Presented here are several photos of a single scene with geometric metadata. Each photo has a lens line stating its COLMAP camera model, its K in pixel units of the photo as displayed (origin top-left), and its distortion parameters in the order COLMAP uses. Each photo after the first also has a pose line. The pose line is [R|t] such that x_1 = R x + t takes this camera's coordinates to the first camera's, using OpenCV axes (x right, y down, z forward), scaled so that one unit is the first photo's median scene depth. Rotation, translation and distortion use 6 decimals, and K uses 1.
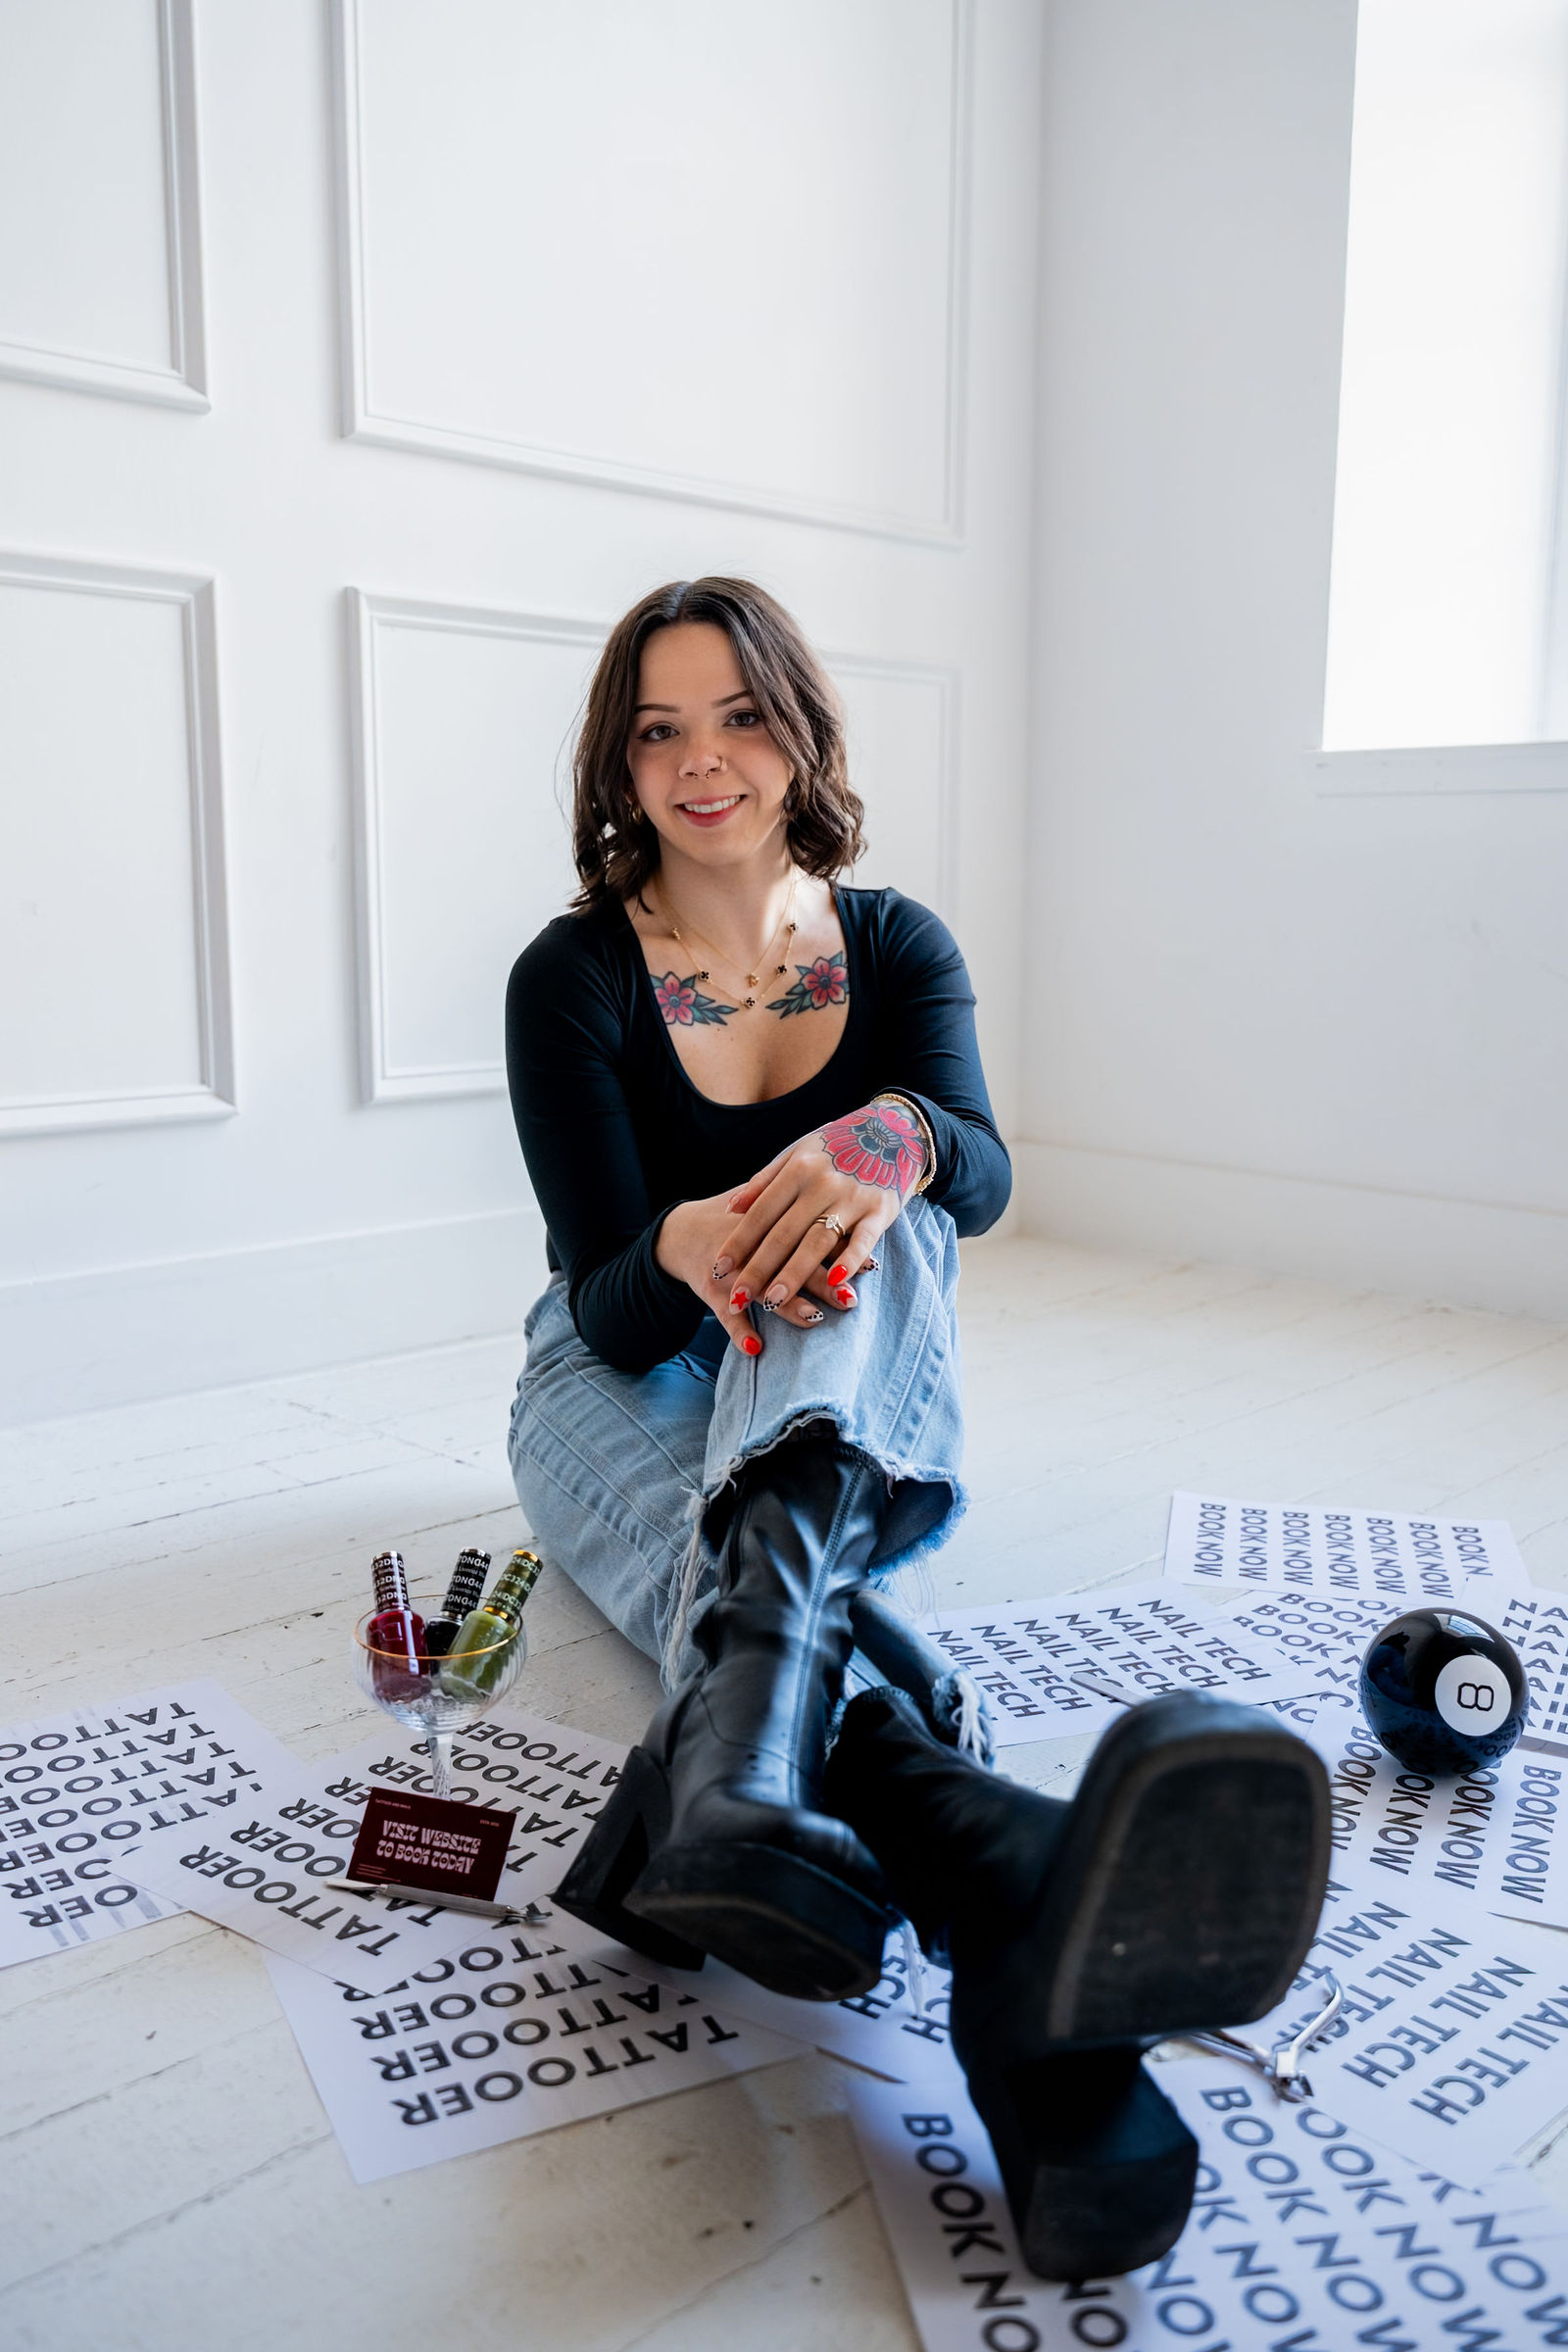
lens RADIAL K [[1935.3, 0, 777.8], [0, 1935.3, 1180.7], [0, 0, 1]] dist [-0.004546, -0.007350]
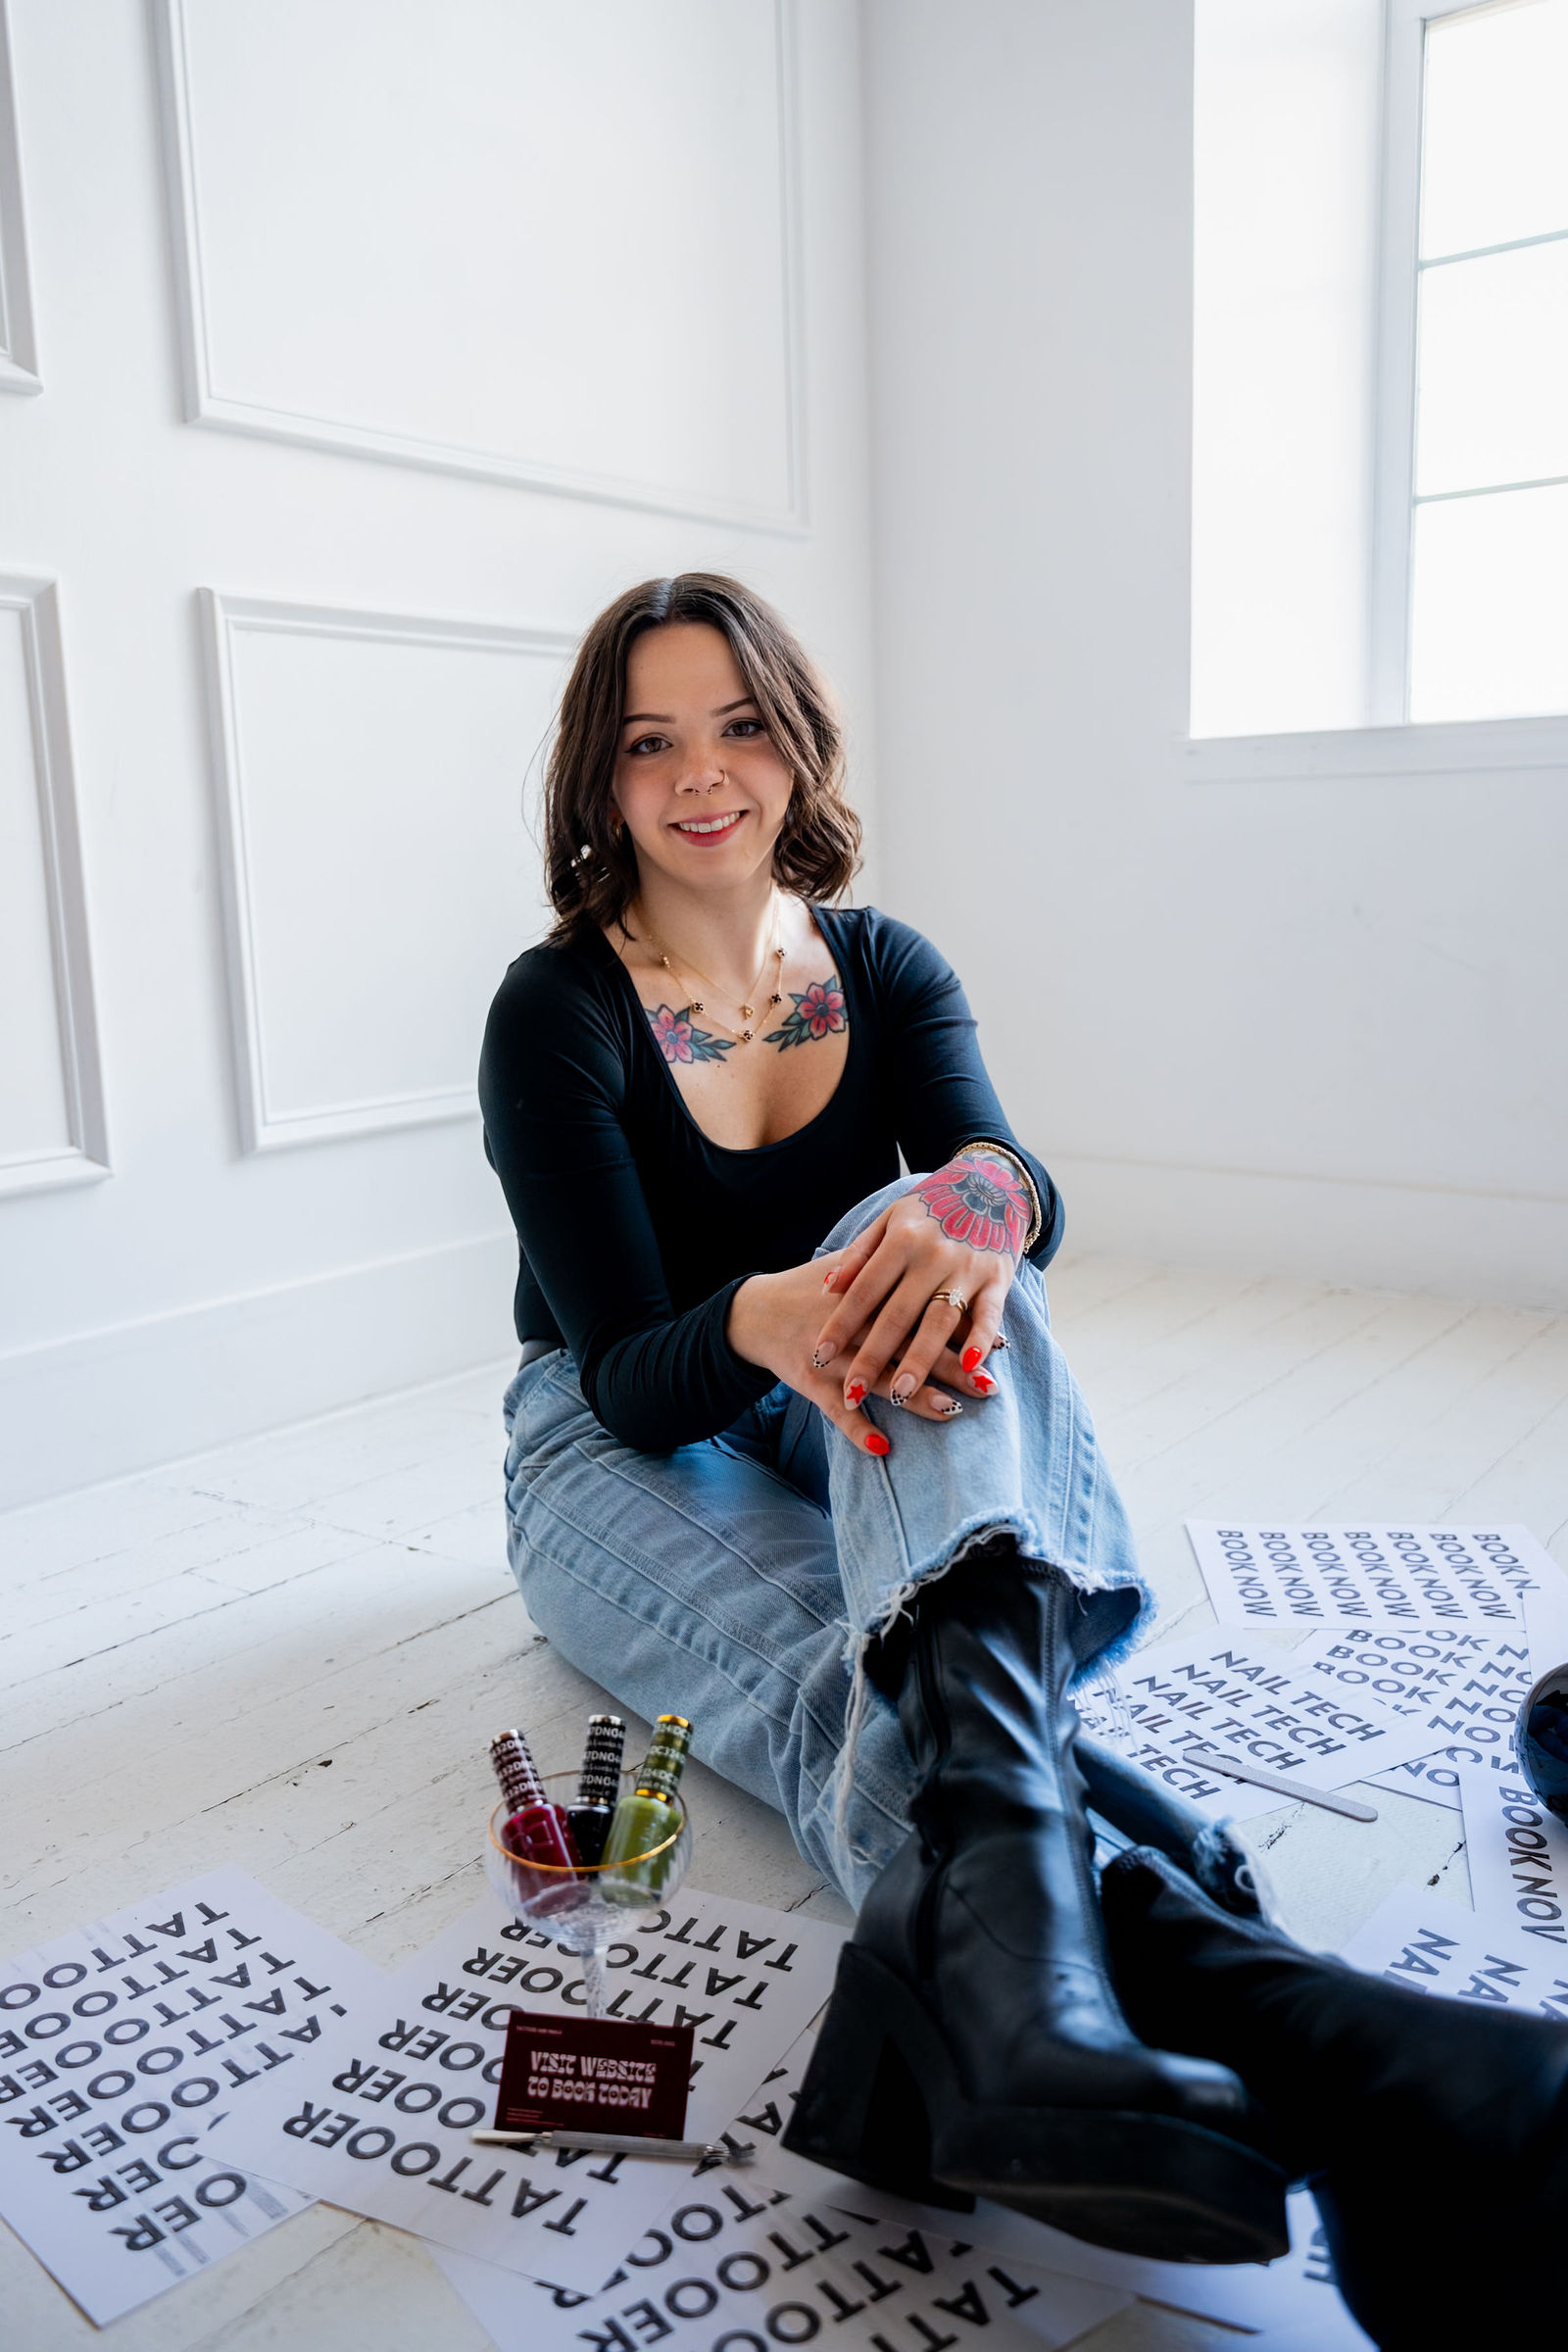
lens RADIAL K [[1882.0, 0, 775.0], [0, 1882.0, 1173.2], [0, 0, 1]] dist [-0.001036, -0.014596]
pose [[0.988067, -0.059664, 0.141999, -0.162940], [0.058387, 0.998207, 0.013147, -0.048292], [-0.142529, -0.004699, 0.989779, 0.147127]]
